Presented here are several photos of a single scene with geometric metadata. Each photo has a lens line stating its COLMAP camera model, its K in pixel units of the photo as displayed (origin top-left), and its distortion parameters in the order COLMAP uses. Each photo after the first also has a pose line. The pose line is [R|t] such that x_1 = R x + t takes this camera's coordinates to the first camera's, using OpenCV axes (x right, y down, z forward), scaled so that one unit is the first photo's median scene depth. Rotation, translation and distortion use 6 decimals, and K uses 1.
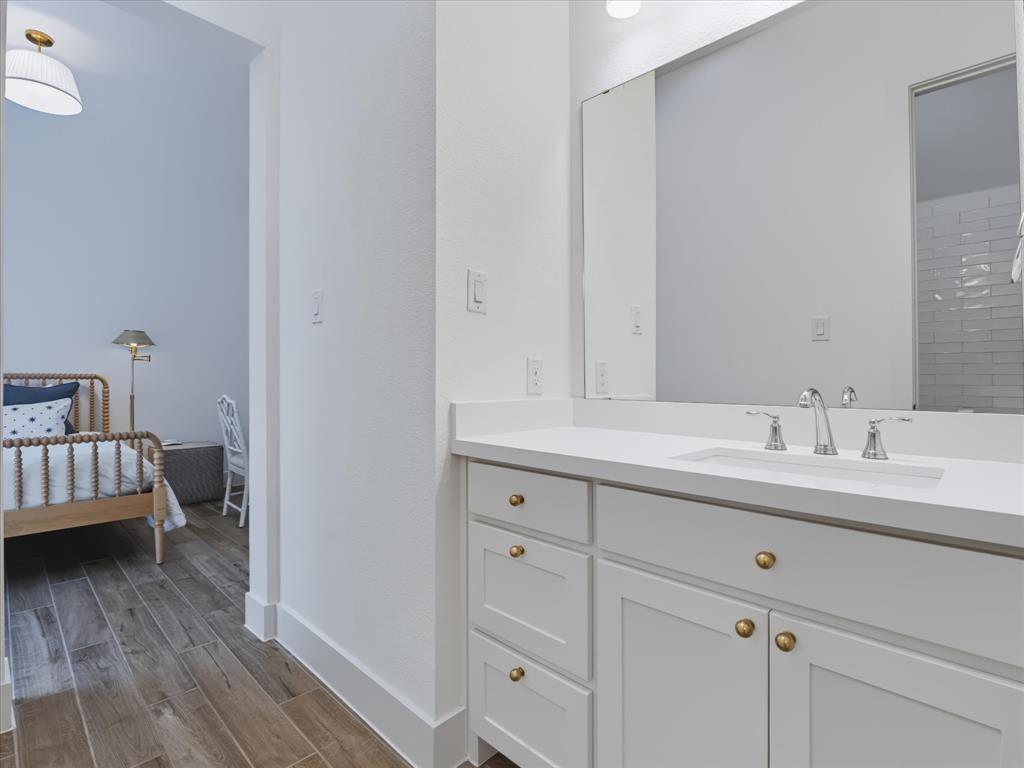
lens RADIAL K [[503.1, 0, 514.7], [0, 503.1, 379.2], [0, 0, 1]] dist [-0.011454, -0.000990]
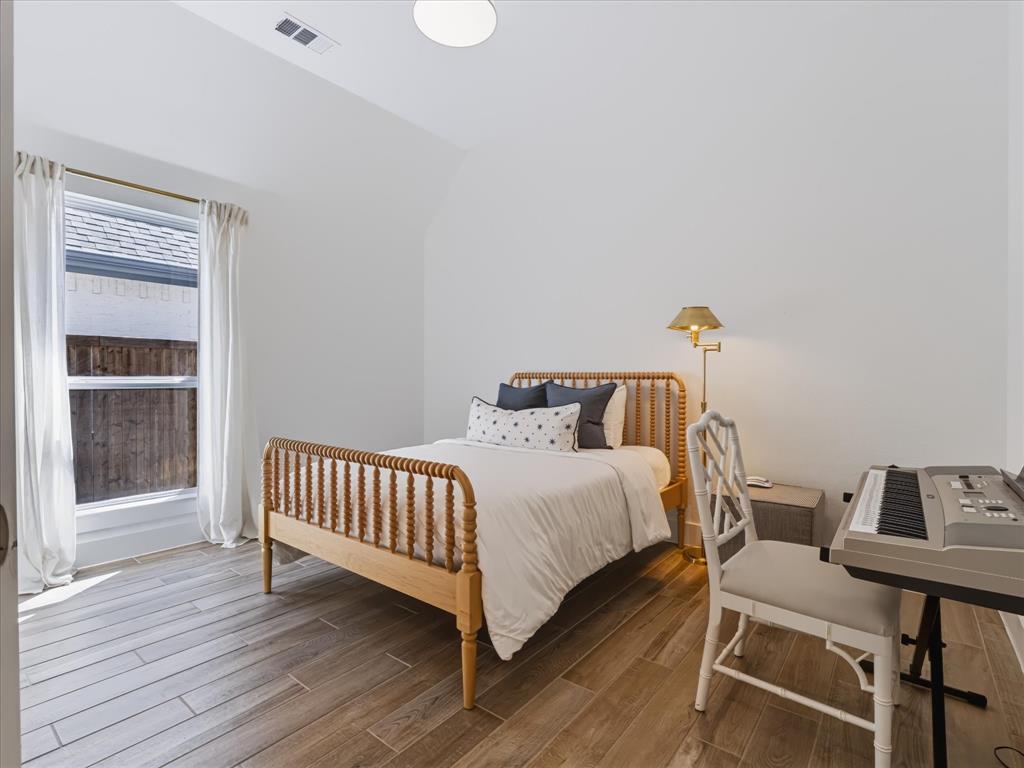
lens RADIAL K [[503.1, 0, 508.7], [0, 503.1, 385.0], [0, 0, 1]] dist [-0.011454, -0.000990]
pose [[0.084104, 0.005498, -0.996442, -0.120068], [-0.002285, 0.999983, 0.005325, 0.005485], [0.996454, 0.001829, 0.084115, 0.780016]]
